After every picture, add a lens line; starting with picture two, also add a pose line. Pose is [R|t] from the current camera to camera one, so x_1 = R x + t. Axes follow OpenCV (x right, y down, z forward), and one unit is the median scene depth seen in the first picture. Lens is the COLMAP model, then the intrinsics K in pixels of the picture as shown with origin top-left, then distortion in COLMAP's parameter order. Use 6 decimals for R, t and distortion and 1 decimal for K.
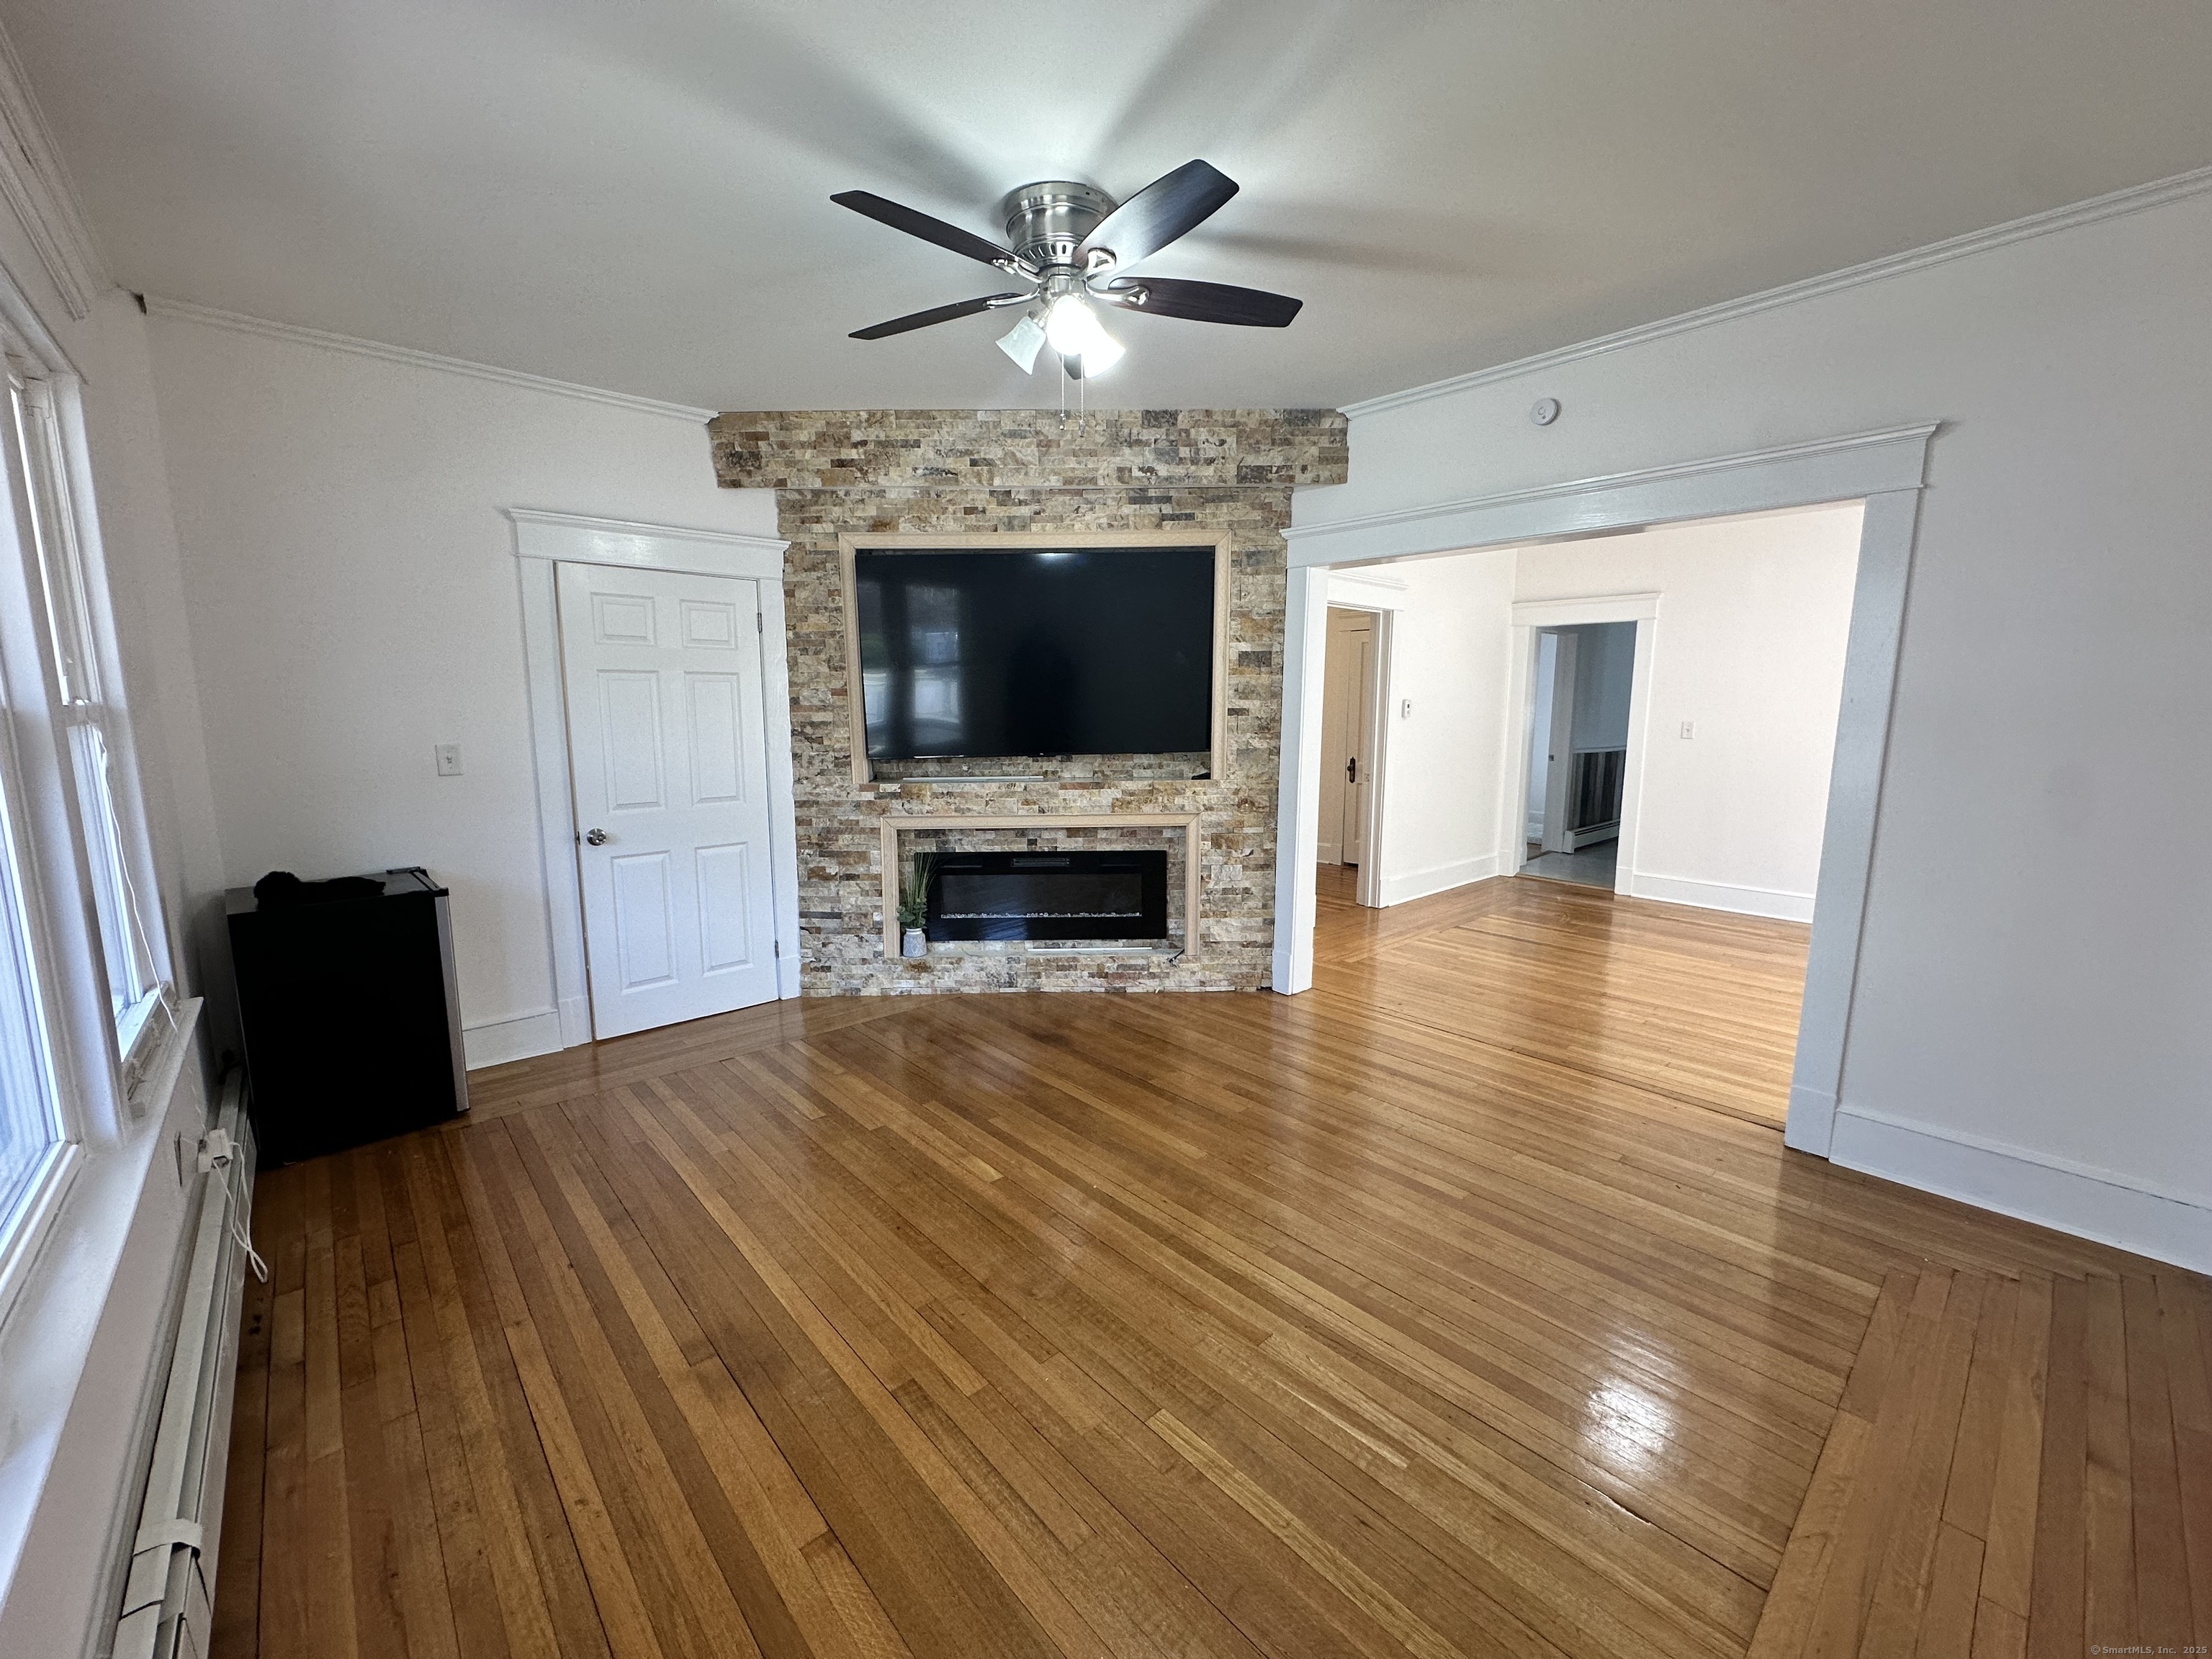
lens RADIAL K [[877.4, 0, 1104.1], [0, 877.4, 824.0], [0, 0, 1]] dist [-0.000945, -0.000020]
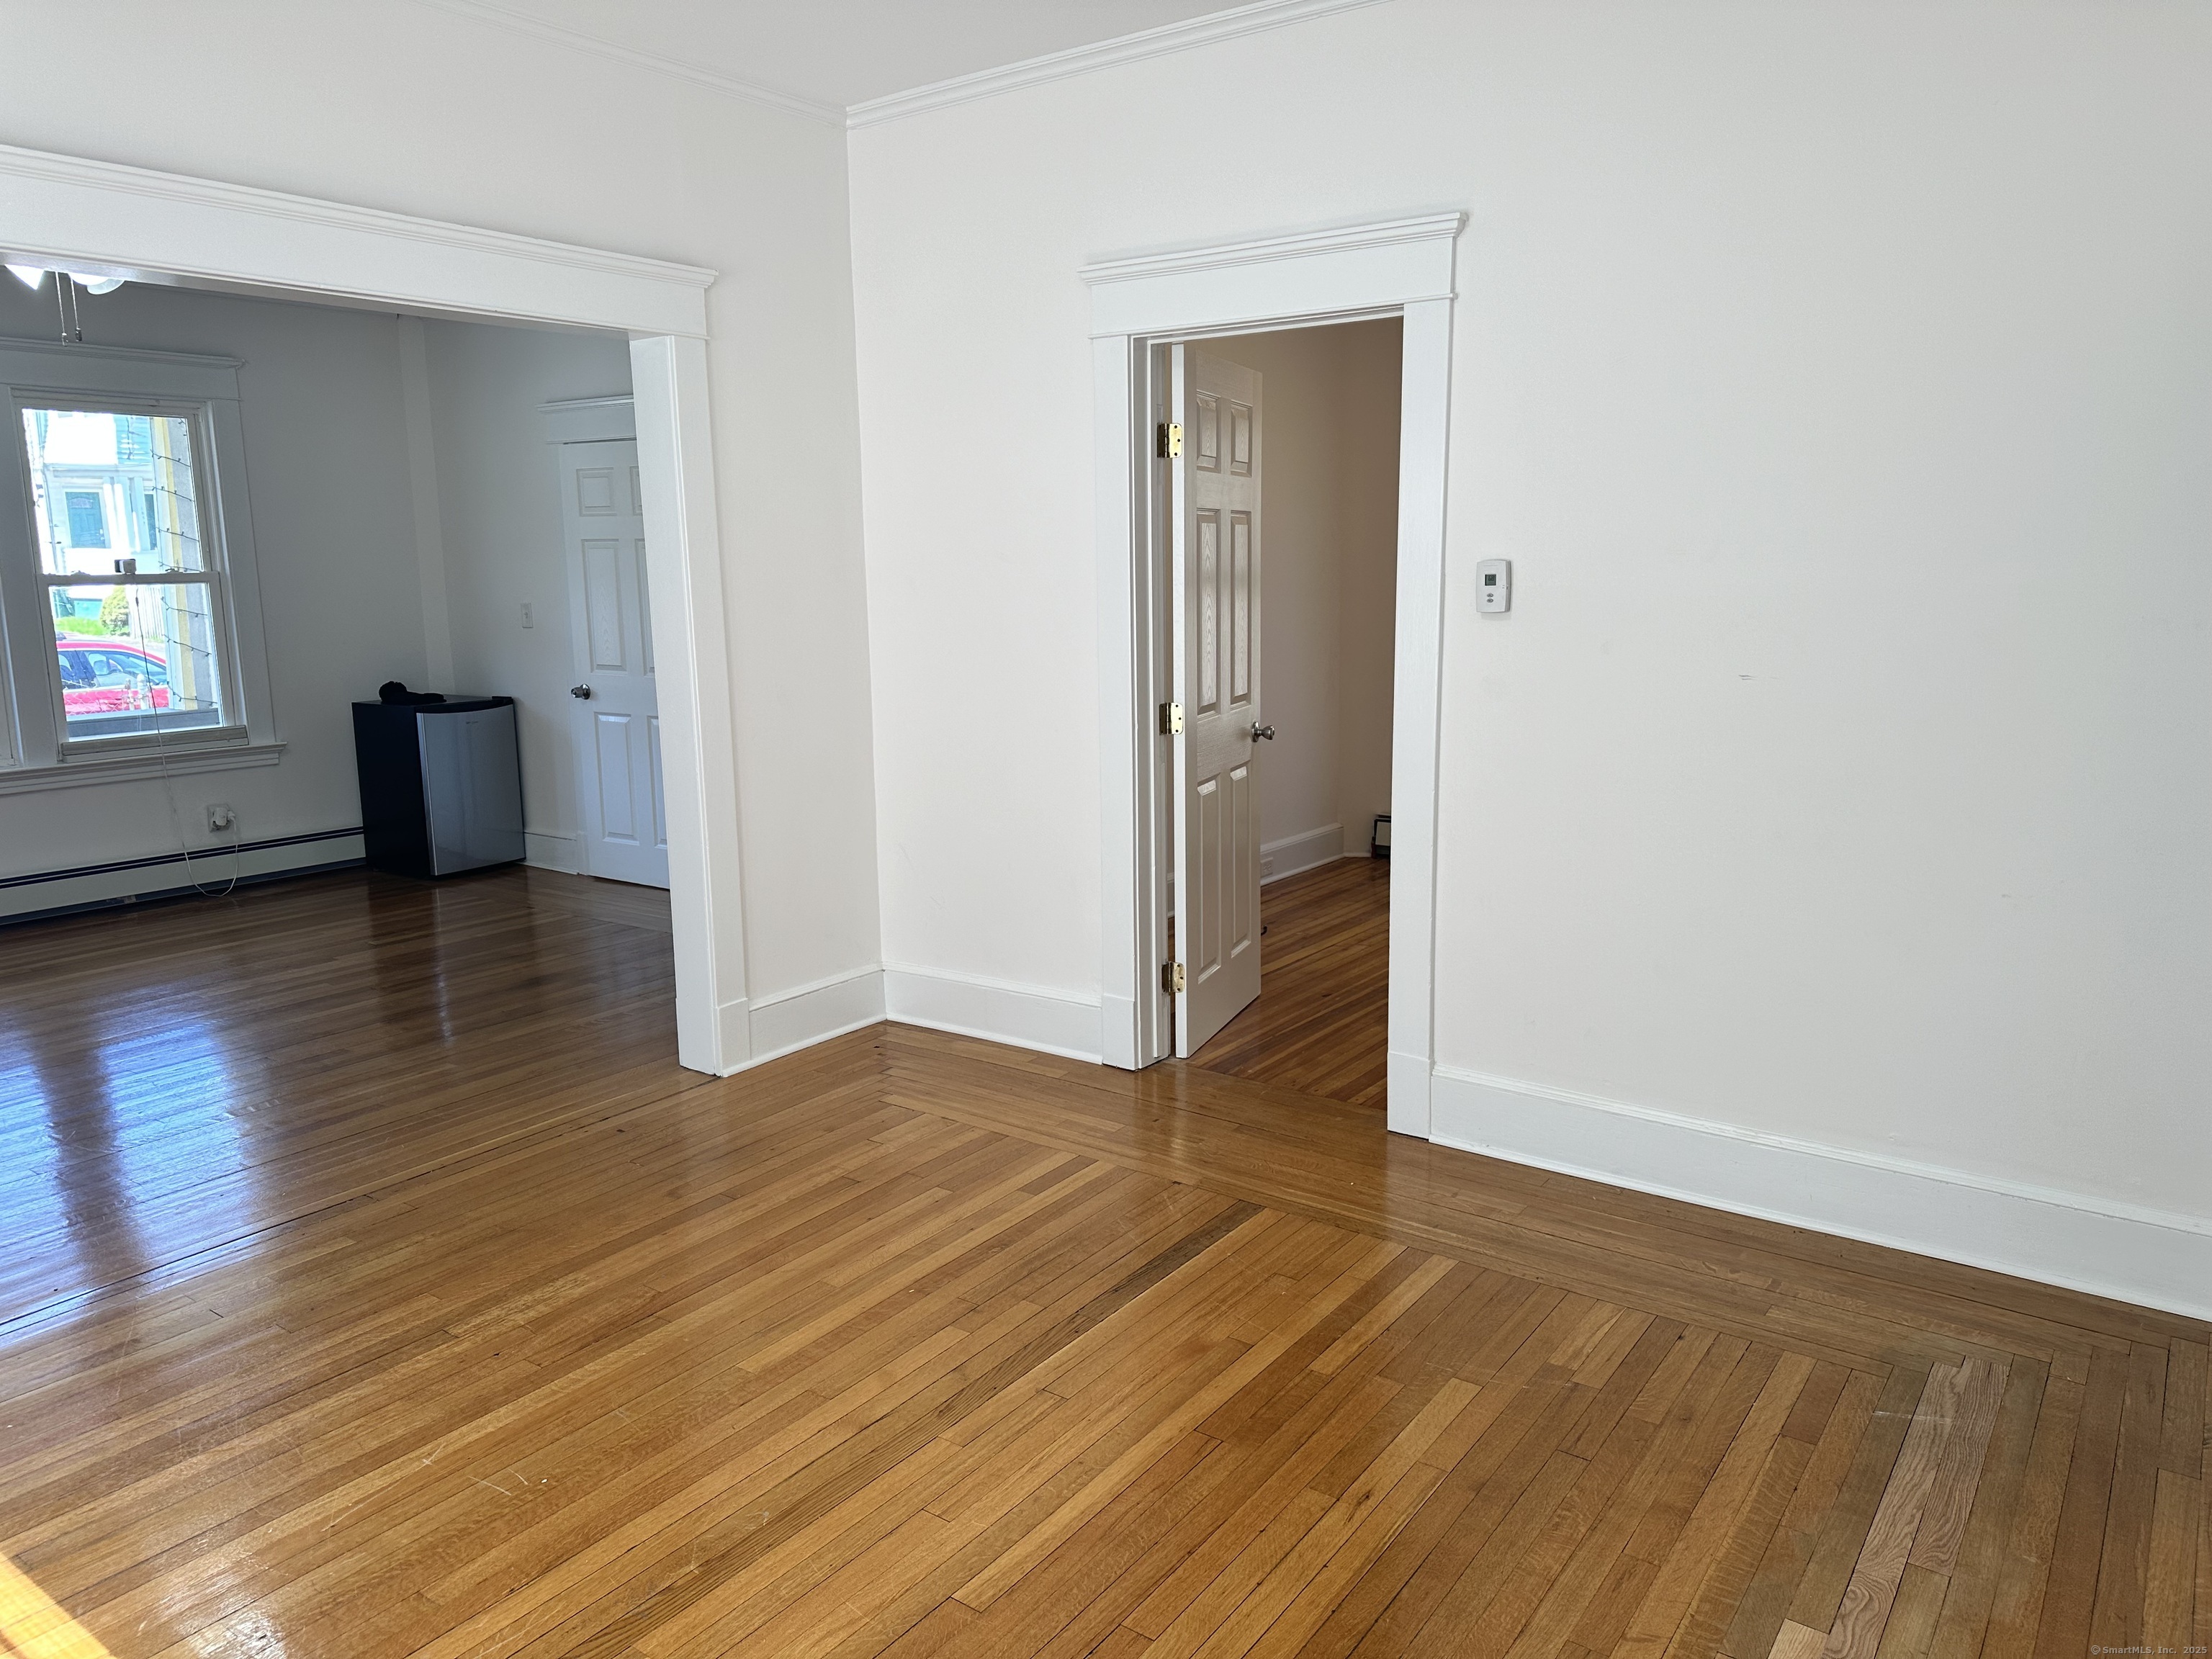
lens RADIAL K [[1537.9, 0, 1072.9], [0, 1537.9, 821.6], [0, 0, 1]] dist [0.072104, -0.086829]
pose [[0.208024, 0.169031, -0.963408, 1.958149], [-0.127558, 0.981232, 0.144616, -0.248998], [0.969771, 0.092807, 0.225681, 1.564547]]
